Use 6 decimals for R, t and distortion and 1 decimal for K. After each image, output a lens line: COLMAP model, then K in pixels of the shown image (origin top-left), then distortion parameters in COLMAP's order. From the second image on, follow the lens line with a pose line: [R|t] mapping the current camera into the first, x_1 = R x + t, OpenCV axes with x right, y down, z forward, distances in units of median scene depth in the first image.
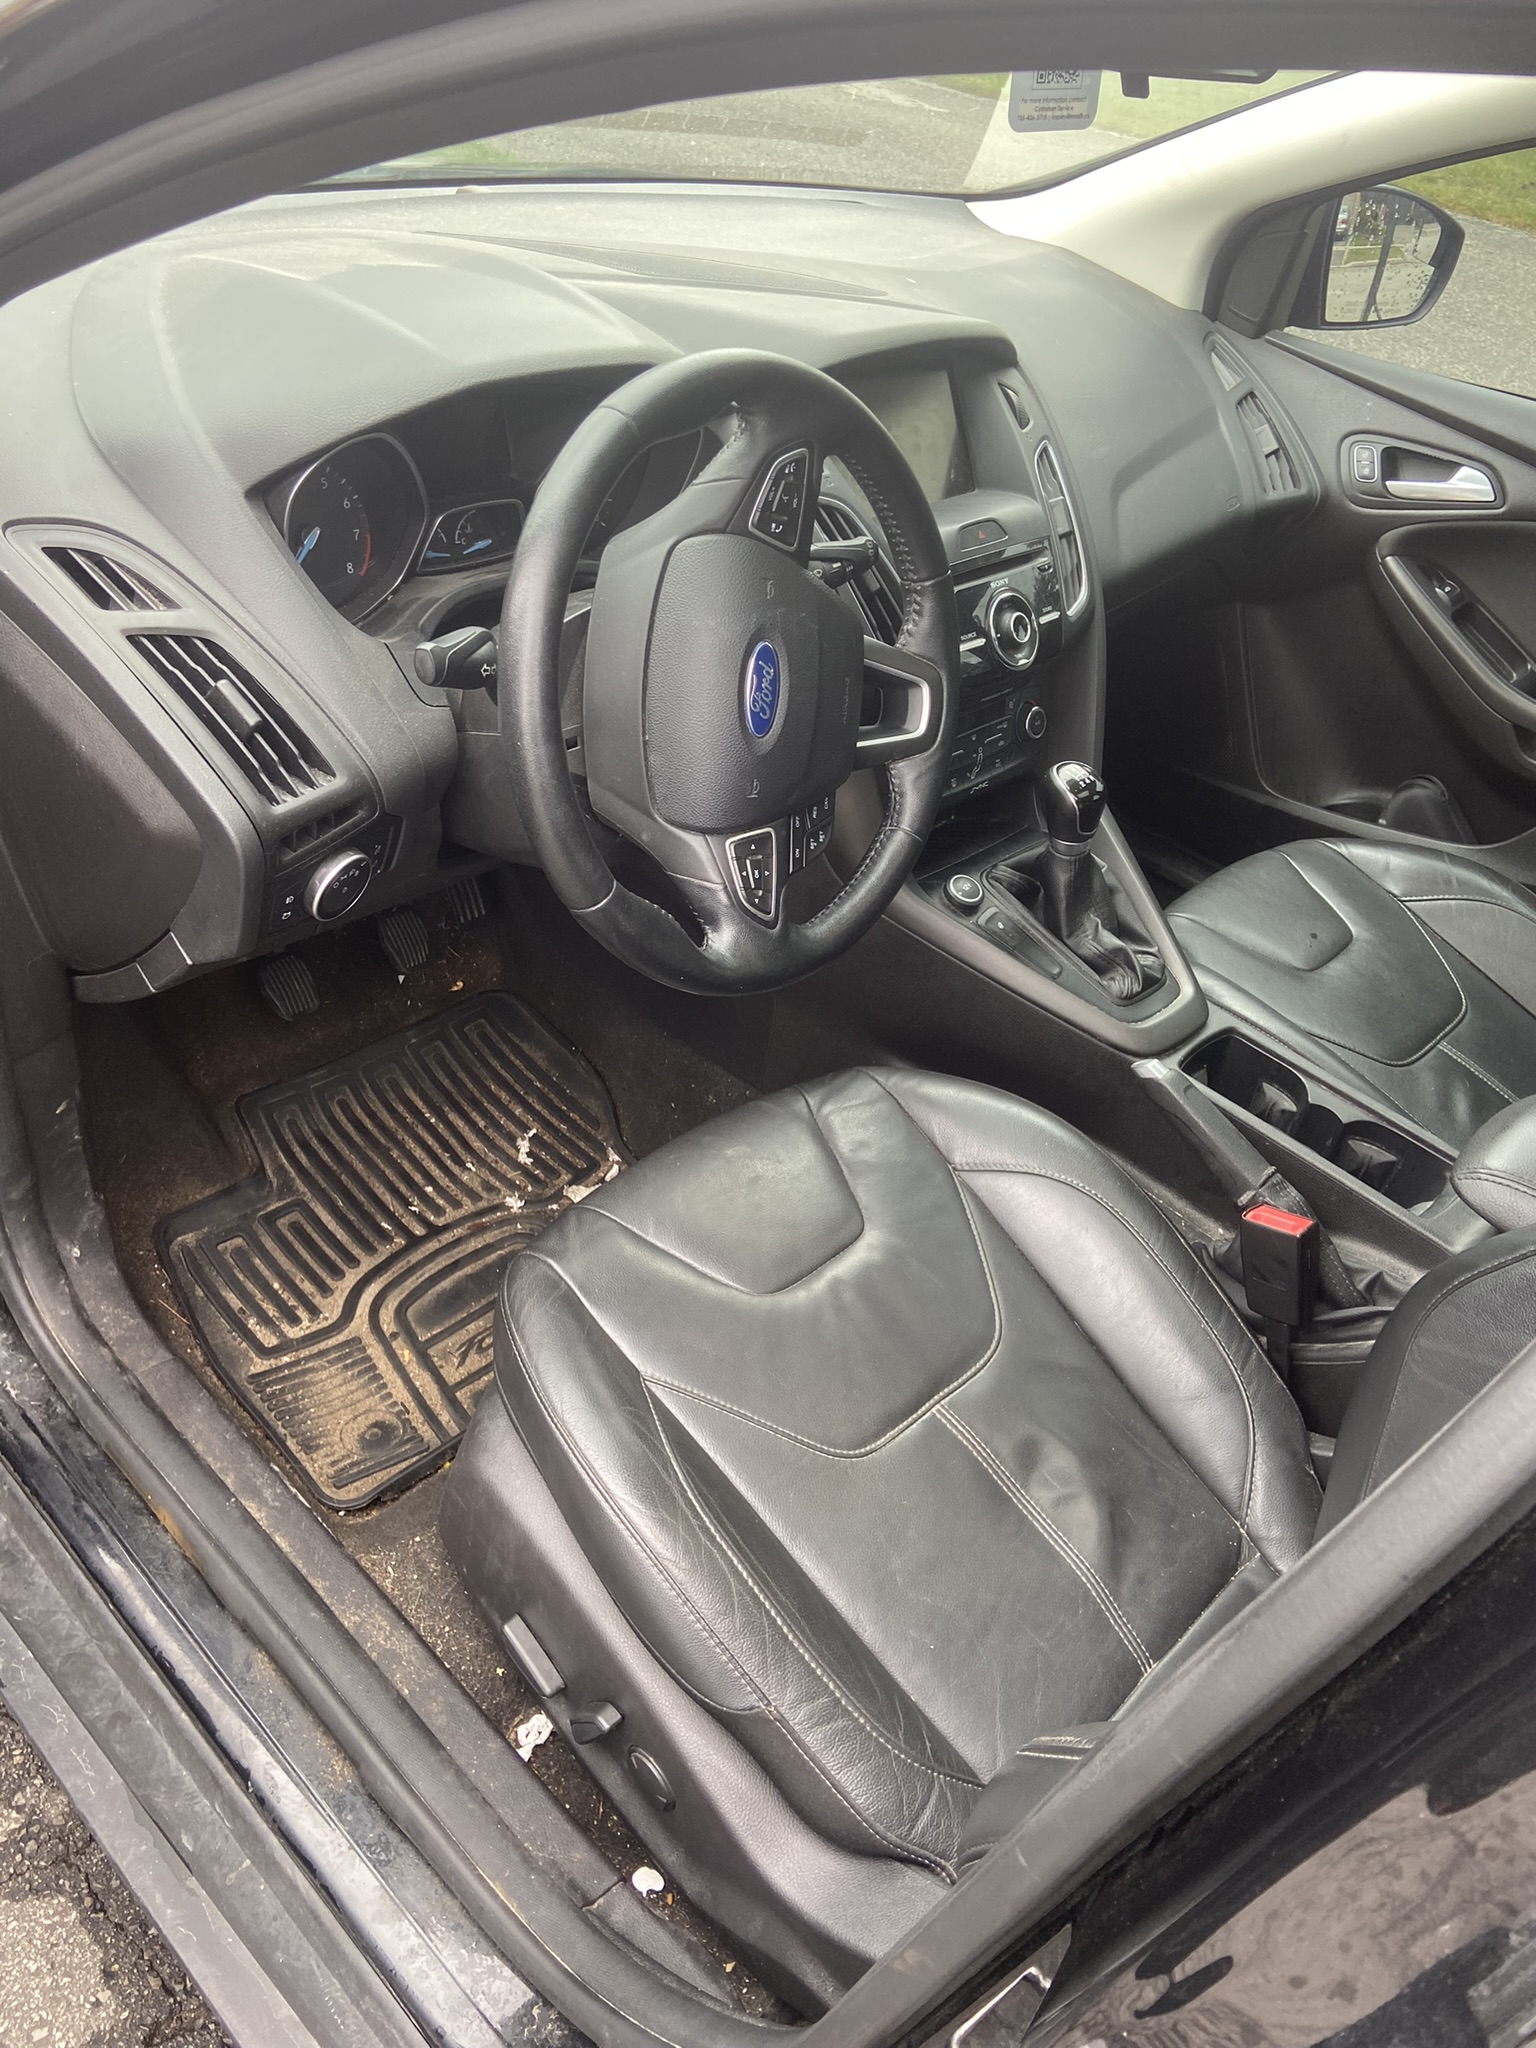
lens RADIAL K [[1547.8, 0, 764.3], [0, 1547.8, 999.1], [0, 0, 1]] dist [0.128961, -0.176380]
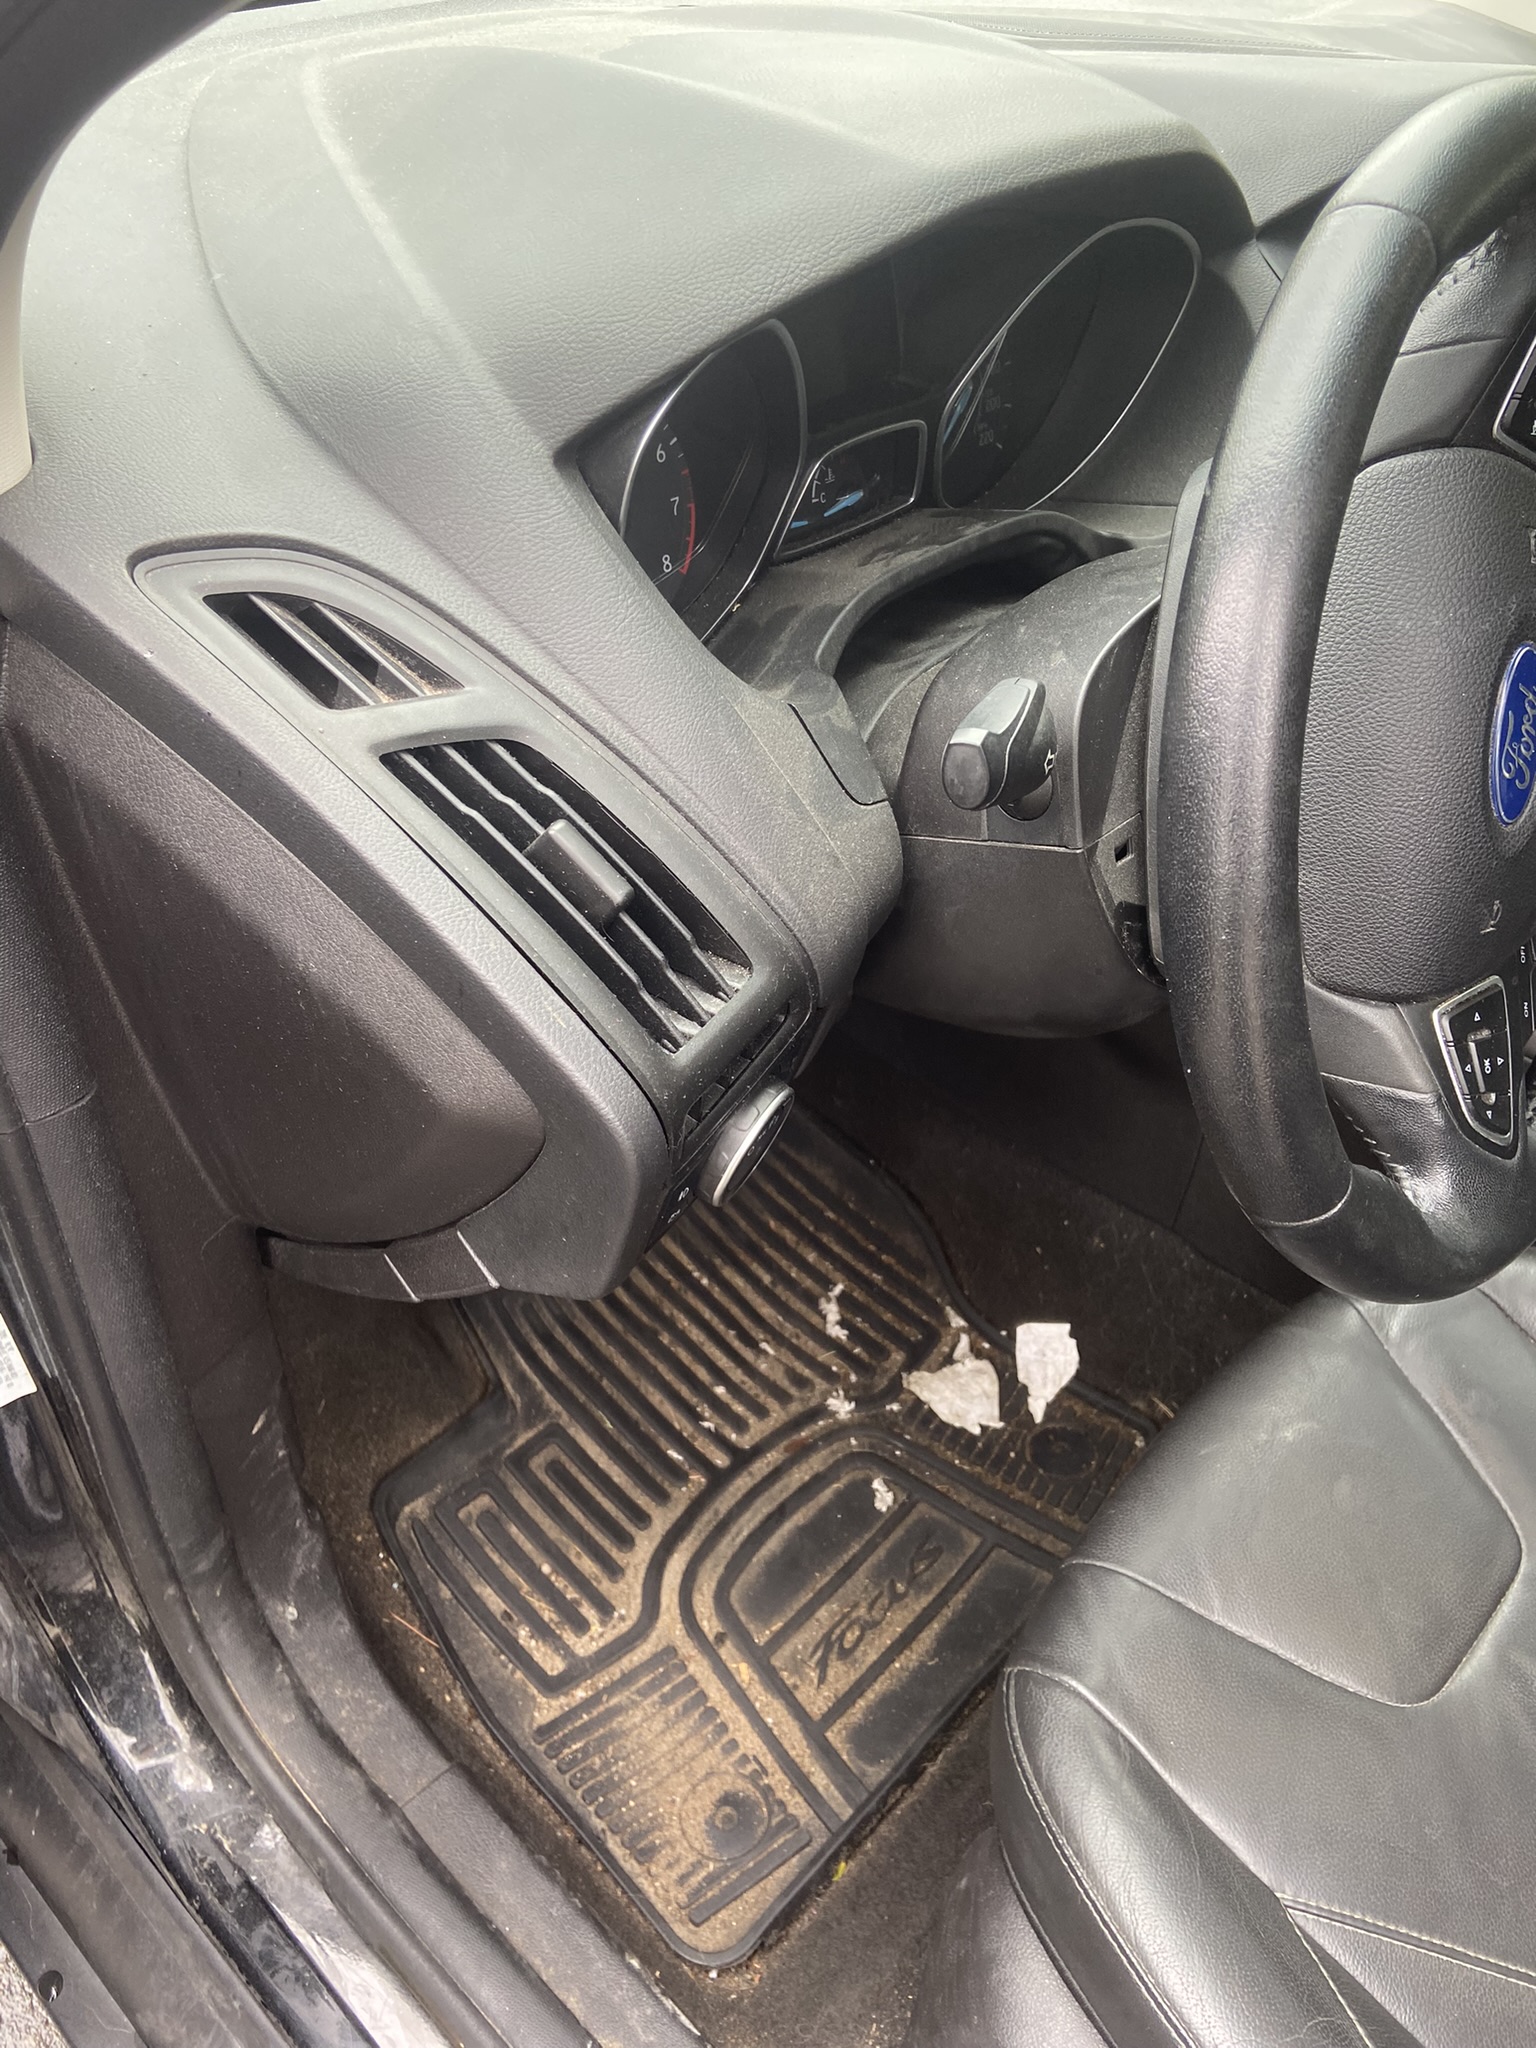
lens RADIAL K [[1549.3, 0, 760.8], [0, 1549.3, 1009.8], [0, 0, 1]] dist [0.126152, -0.167414]
pose [[0.996914, -0.068730, -0.037917, -0.182526], [0.071051, 0.995436, 0.063709, -0.117936], [0.033365, -0.066207, 0.997248, 0.331355]]
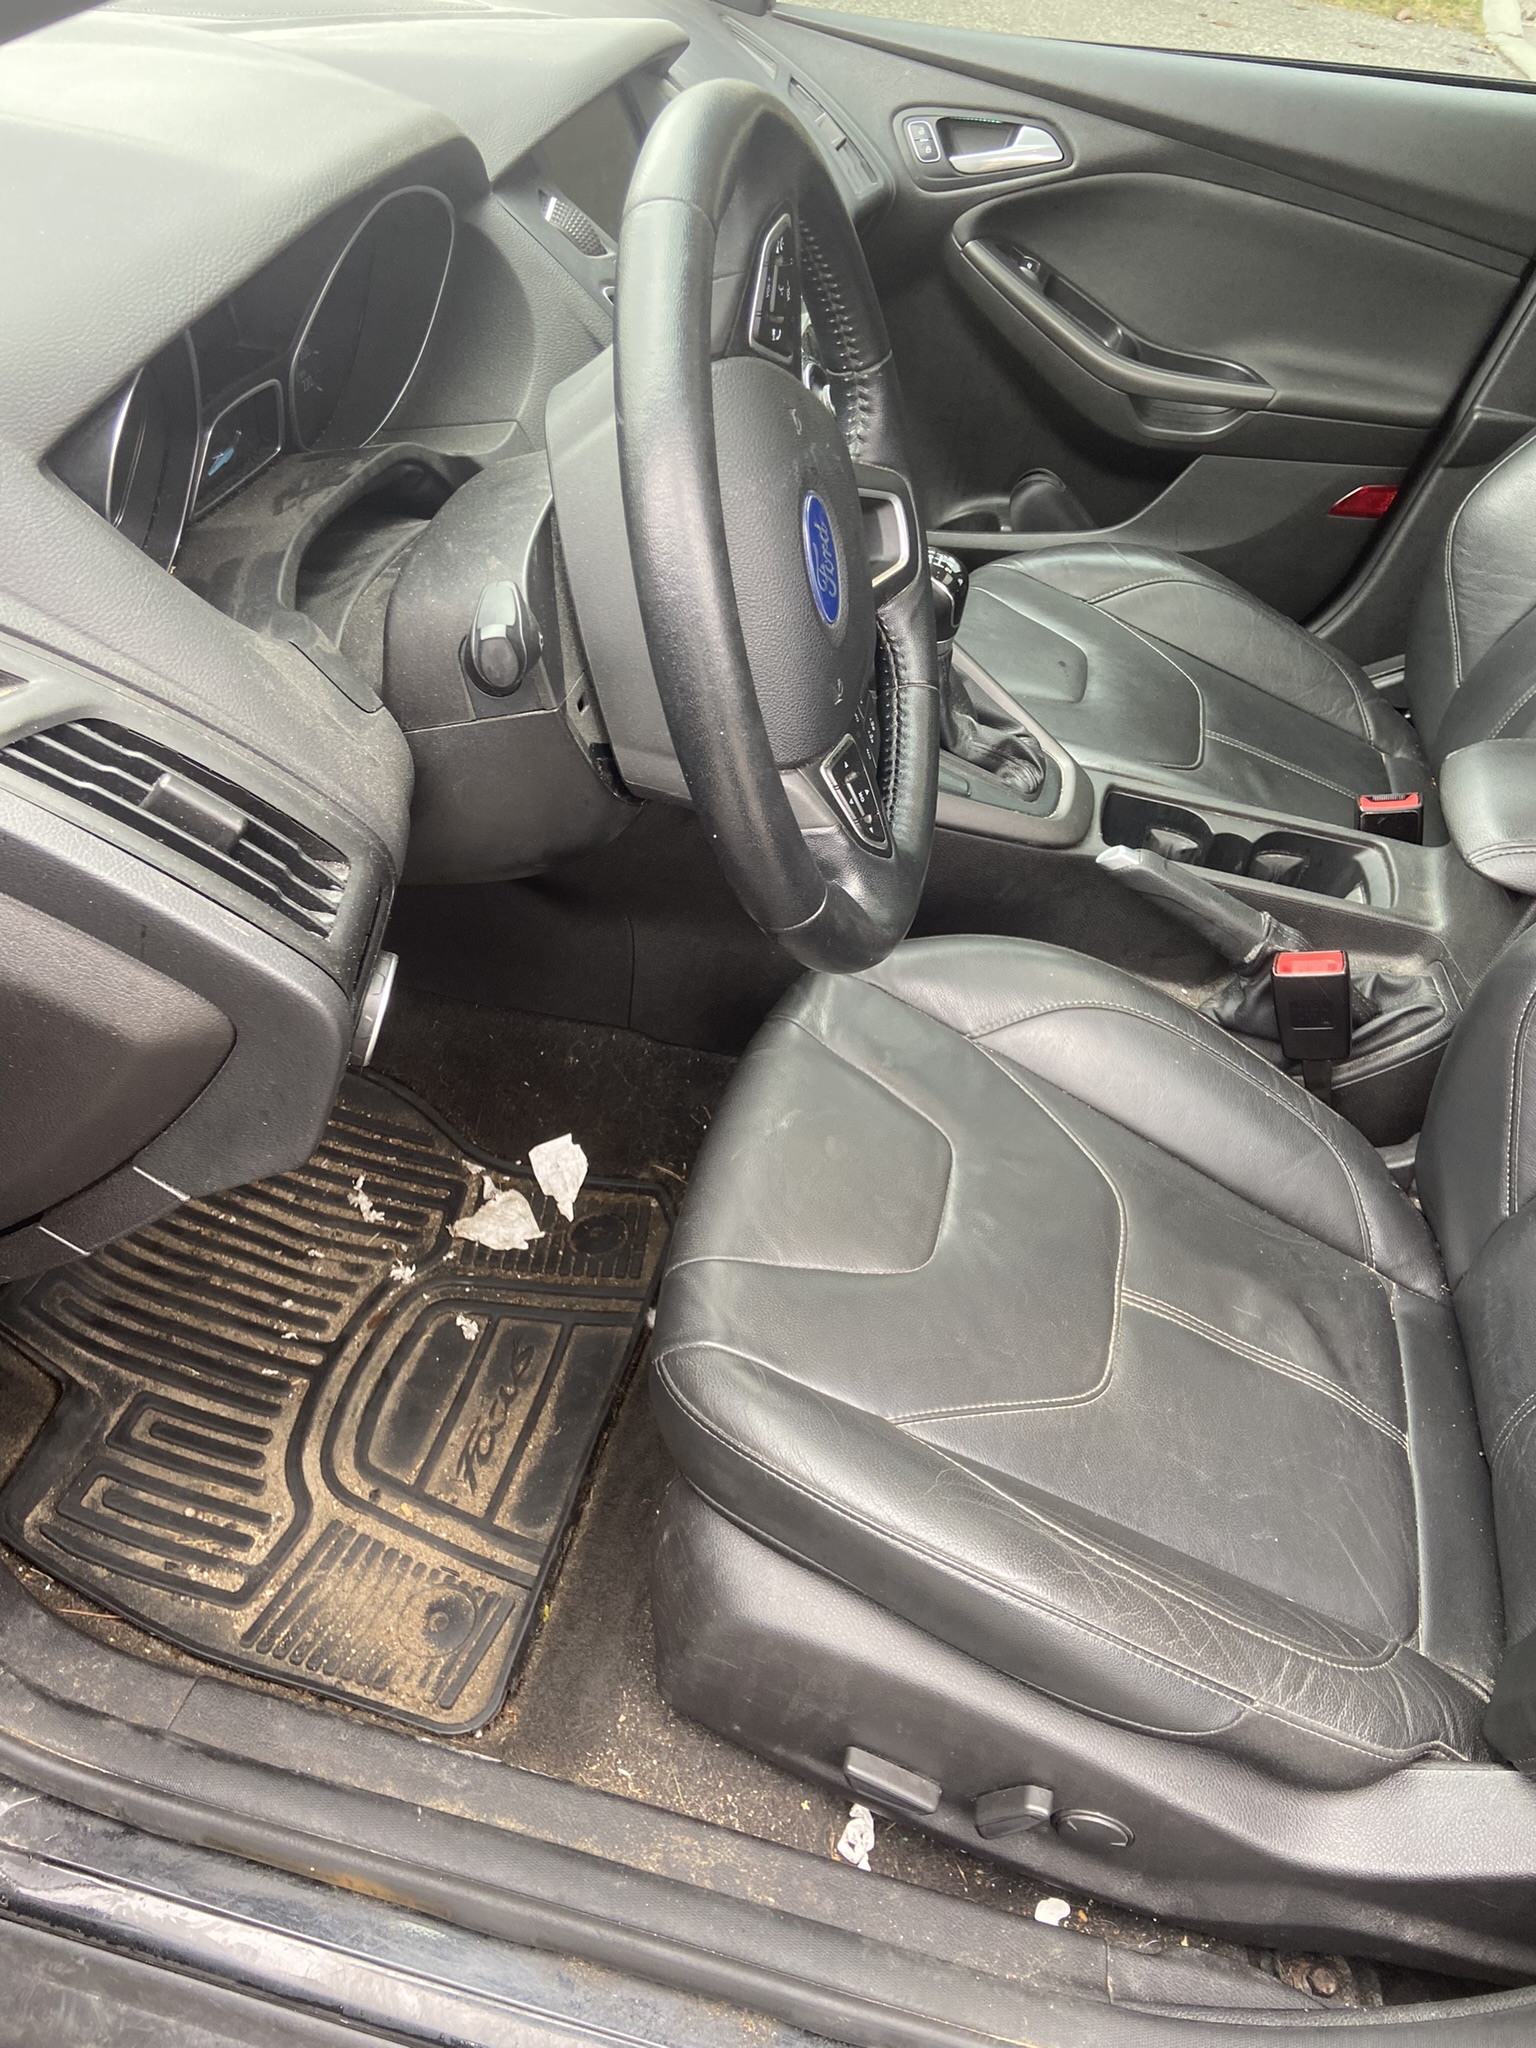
lens RADIAL K [[1542.8, 0, 762.9], [0, 1542.8, 1005.0], [0, 0, 1]] dist [0.126602, -0.168856]
pose [[0.857506, -0.366853, 0.360697, -0.279154], [0.310953, 0.928117, 0.204712, -0.120694], [-0.409869, -0.063382, 0.909940, 0.234277]]
